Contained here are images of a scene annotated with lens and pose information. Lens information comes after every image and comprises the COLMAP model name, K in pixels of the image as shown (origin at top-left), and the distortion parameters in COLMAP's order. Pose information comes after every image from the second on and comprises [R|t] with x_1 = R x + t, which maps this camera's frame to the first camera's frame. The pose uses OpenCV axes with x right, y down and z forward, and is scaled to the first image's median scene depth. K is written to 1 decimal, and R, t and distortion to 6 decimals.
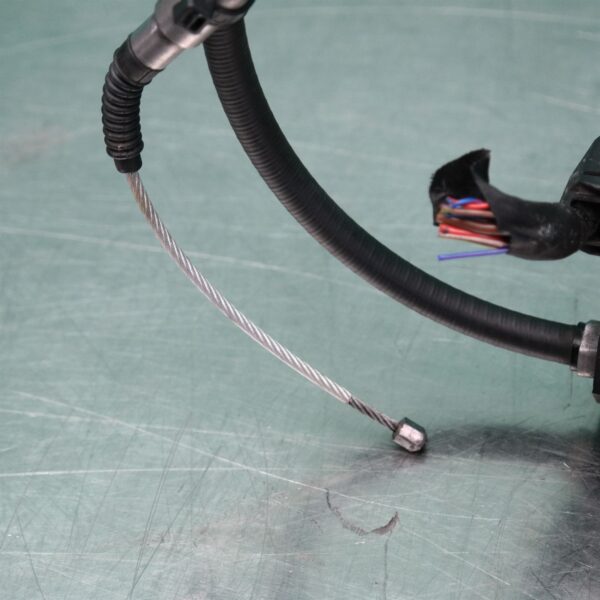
lens RADIAL K [[1609.0, 0, 300.0], [0, 1609.0, 300.0], [0, 0, 1]] dist [0.176441, 0.742053]
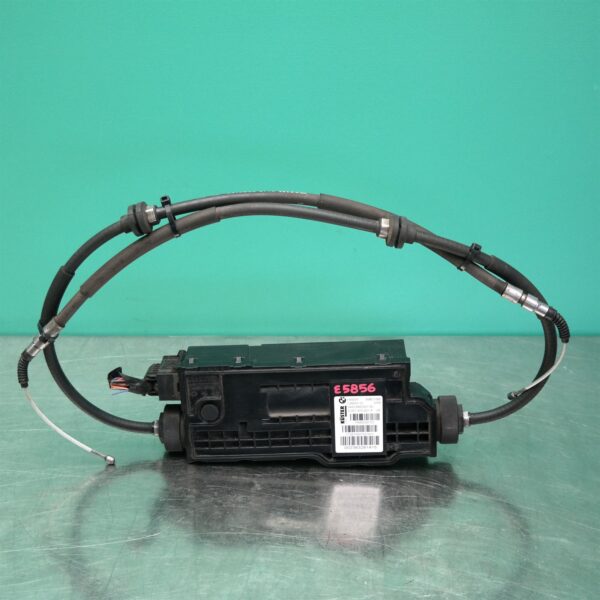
lens RADIAL K [[996.5, 0, 300.0], [0, 996.5, 300.0], [0, 0, 1]] dist [-0.020026, -0.034567]
pose [[0.951356, -0.086610, 0.295669, -0.163717], [0.172795, 0.944524, -0.279315, 0.479888], [-0.255075, 0.316818, 0.913544, -1.315211]]
